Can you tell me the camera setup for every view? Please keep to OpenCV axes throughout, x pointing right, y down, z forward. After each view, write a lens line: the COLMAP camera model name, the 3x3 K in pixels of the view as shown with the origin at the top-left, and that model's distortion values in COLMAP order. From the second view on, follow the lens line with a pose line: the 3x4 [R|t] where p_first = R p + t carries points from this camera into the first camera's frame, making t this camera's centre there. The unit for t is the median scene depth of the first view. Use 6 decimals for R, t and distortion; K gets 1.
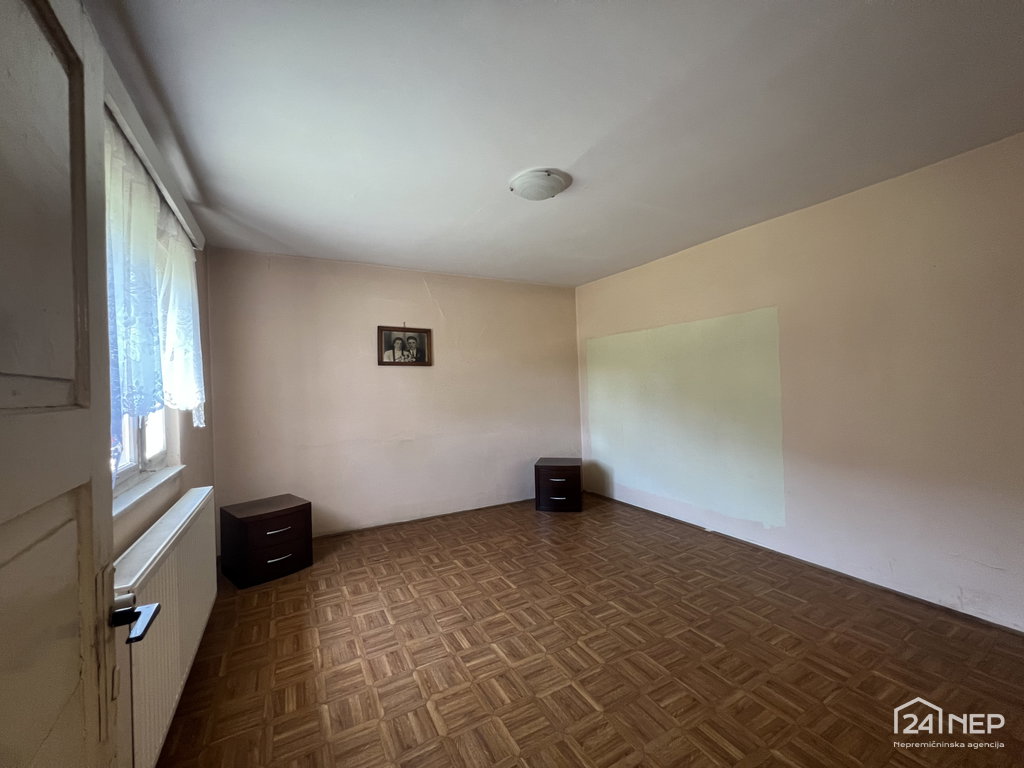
lens RADIAL K [[412.8, 0, 511.2], [0, 412.8, 384.5], [0, 0, 1]] dist [0.000677, 0.000778]
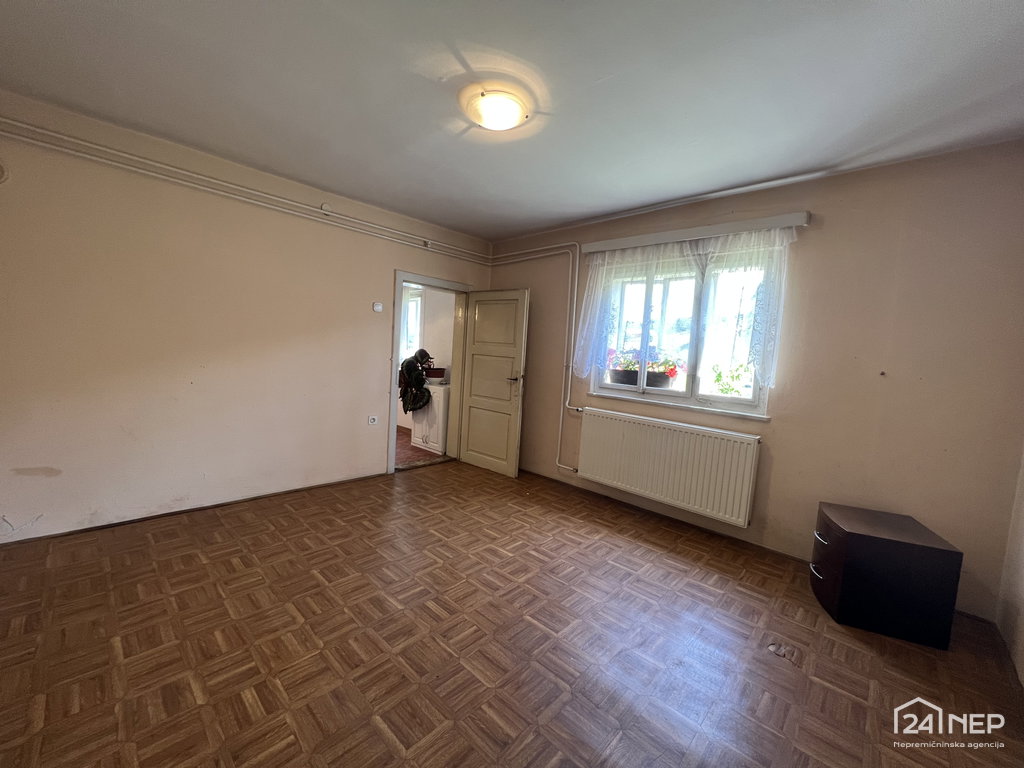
lens RADIAL K [[412.8, 0, 509.9], [0, 412.8, 386.4], [0, 0, 1]] dist [0.000677, 0.000778]
pose [[-0.953346, -0.002290, -0.301871, 0.332725], [-0.032885, 0.994808, 0.096309, 0.012700], [0.300083, 0.101743, -0.948472, 2.104966]]
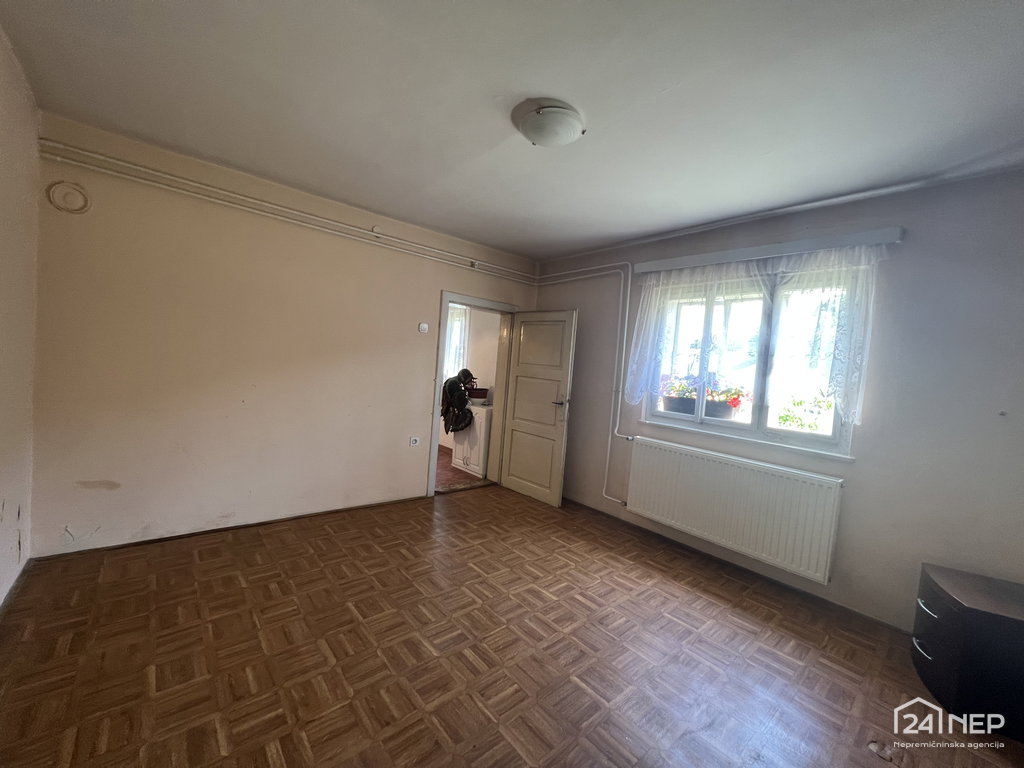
lens RADIAL K [[412.8, 0, 510.0], [0, 412.8, 387.6], [0, 0, 1]] dist [0.000677, 0.000778]
pose [[-0.977804, -0.035951, -0.206415, 0.332473], [-0.049849, 0.996797, 0.062529, -0.010976], [0.203506, 0.071431, -0.976465, 2.030799]]
